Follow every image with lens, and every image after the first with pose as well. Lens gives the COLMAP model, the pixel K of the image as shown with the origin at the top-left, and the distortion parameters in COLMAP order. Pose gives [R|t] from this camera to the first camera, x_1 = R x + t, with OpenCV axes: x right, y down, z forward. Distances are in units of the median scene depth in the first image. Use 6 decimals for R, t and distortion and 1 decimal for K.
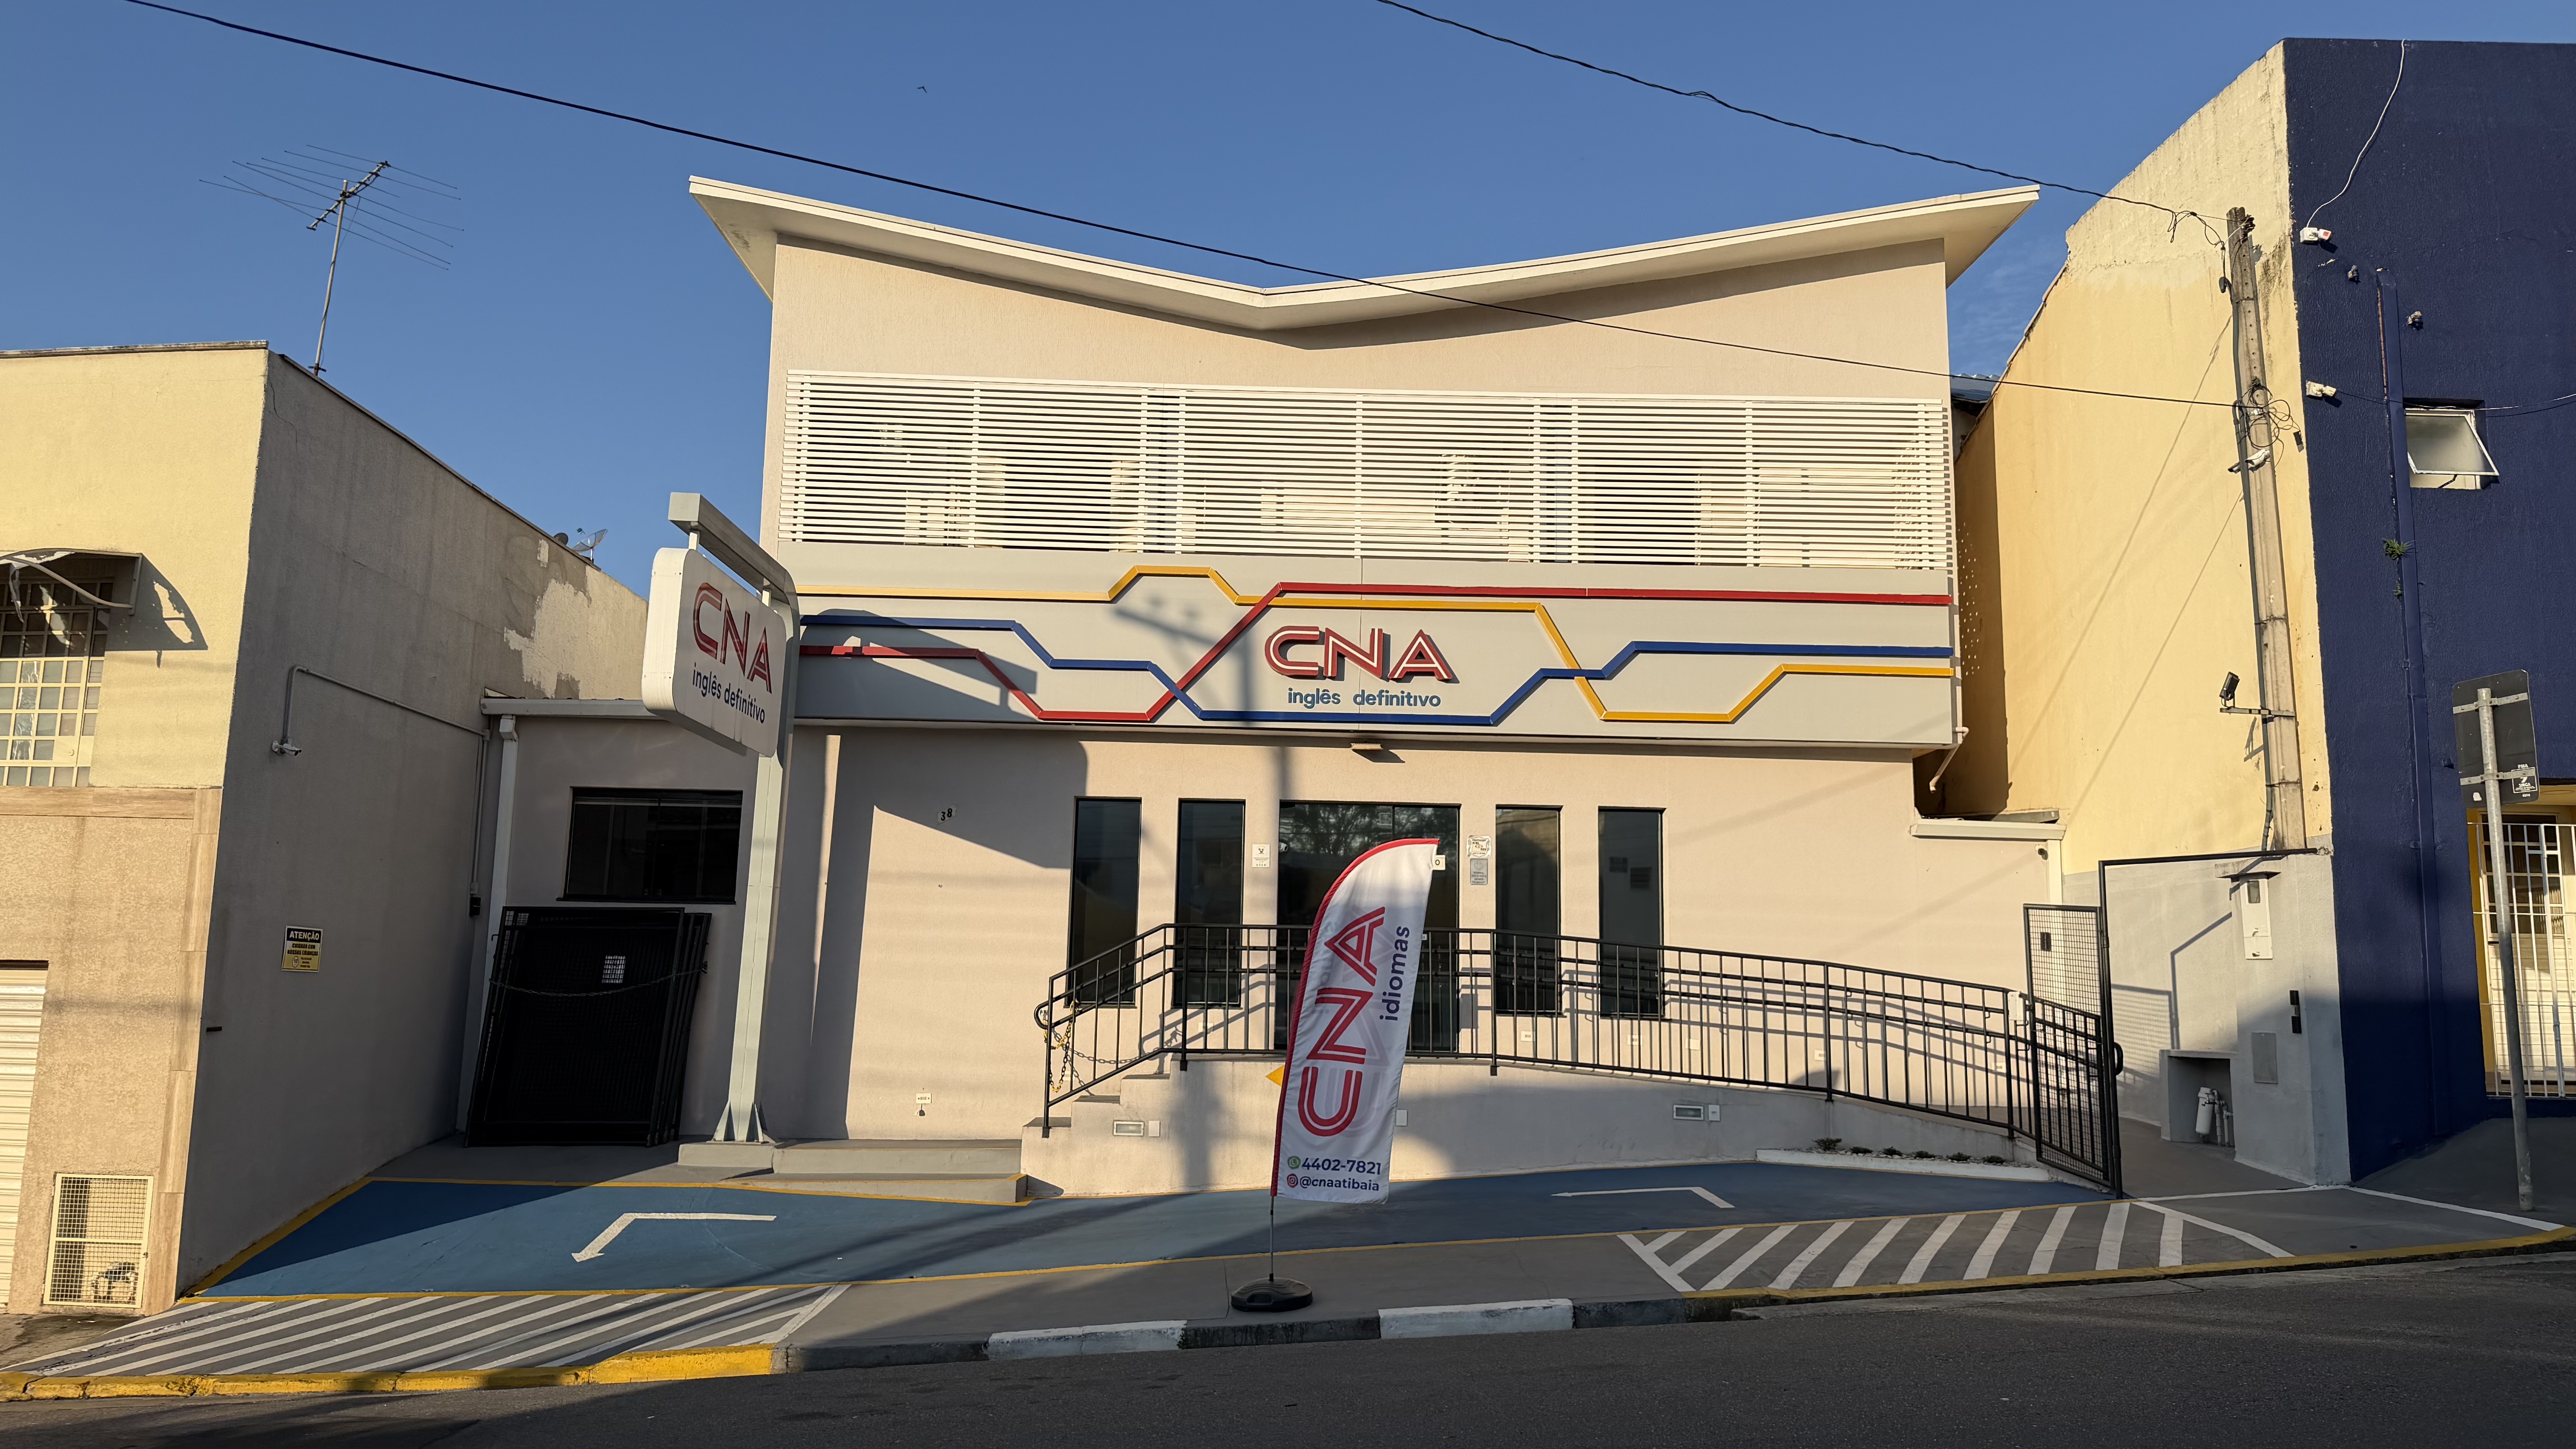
lens RADIAL K [[1776.7, 0, 1288.0], [0, 1776.7, 724.5], [0, 0, 1]] dist [0.086614, 0.000025]
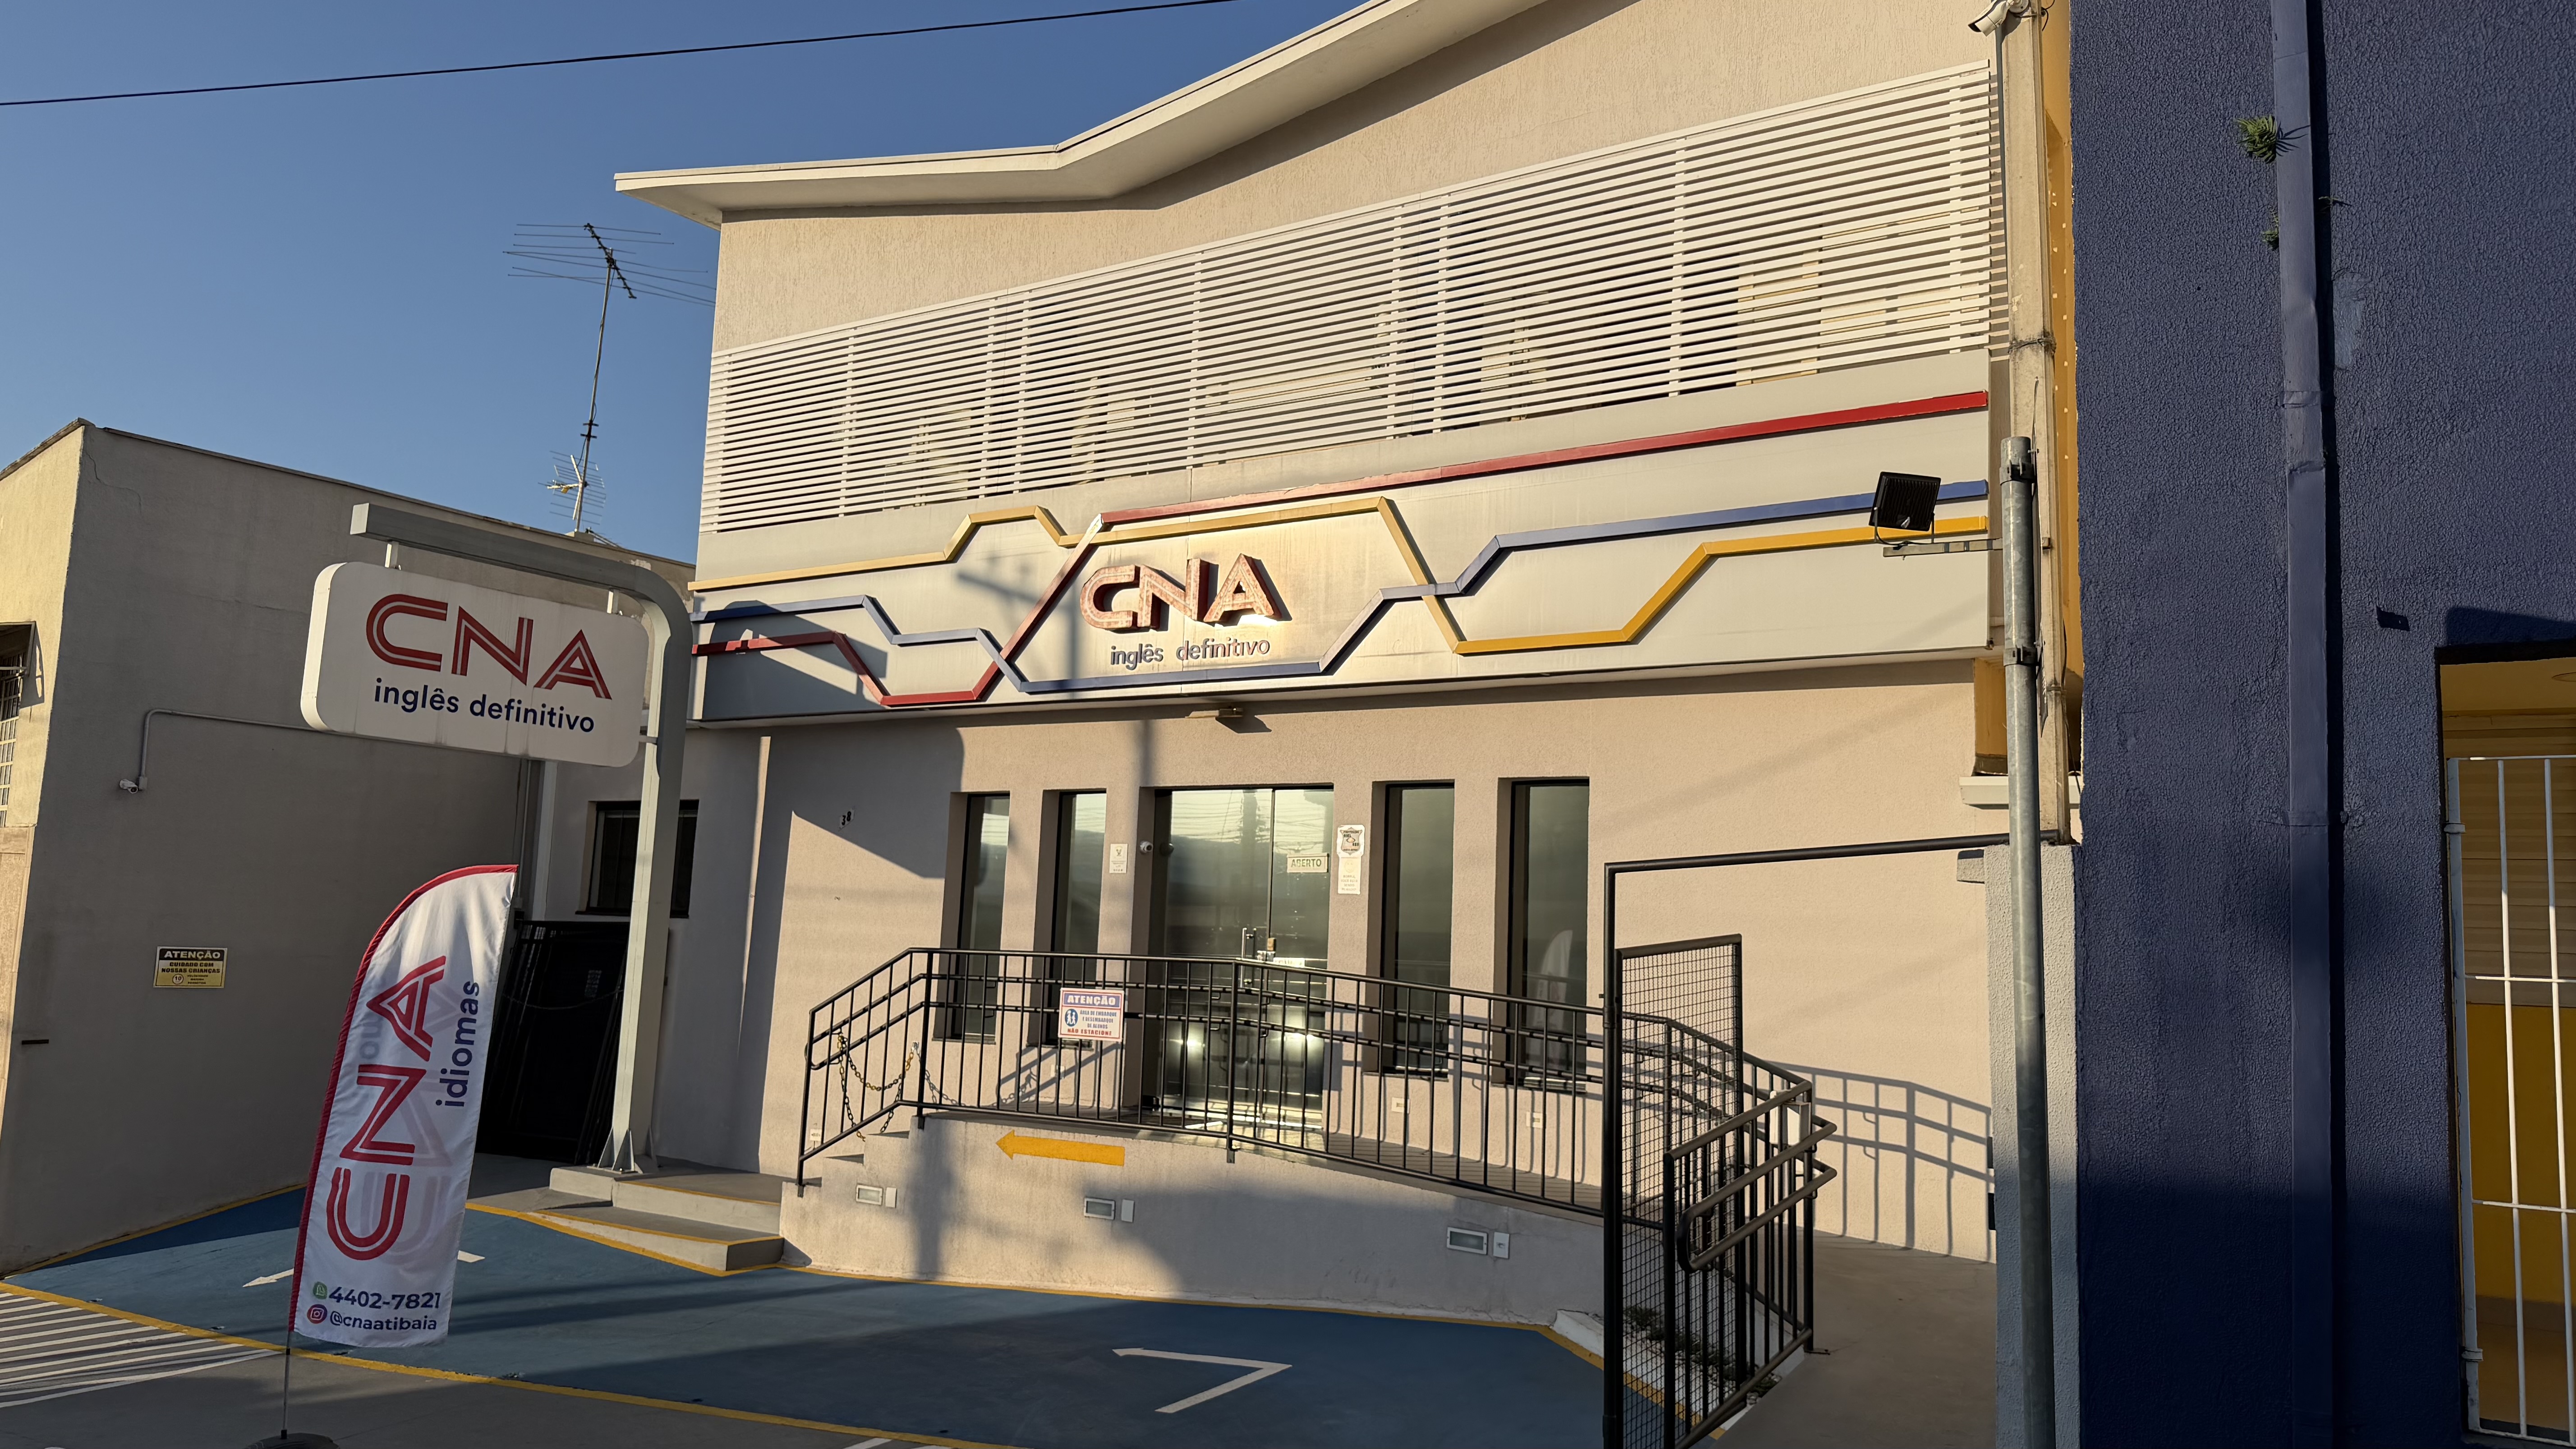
lens RADIAL K [[1817.2, 0, 1288.0], [0, 1817.2, 724.5], [0, 0, 1]] dist [0.068194, 0.000798]
pose [[0.814353, -0.058773, -0.577387, 0.527298], [0.069109, 0.997601, -0.004076, 0.022847], [0.576241, -0.036583, 0.816461, 0.386840]]
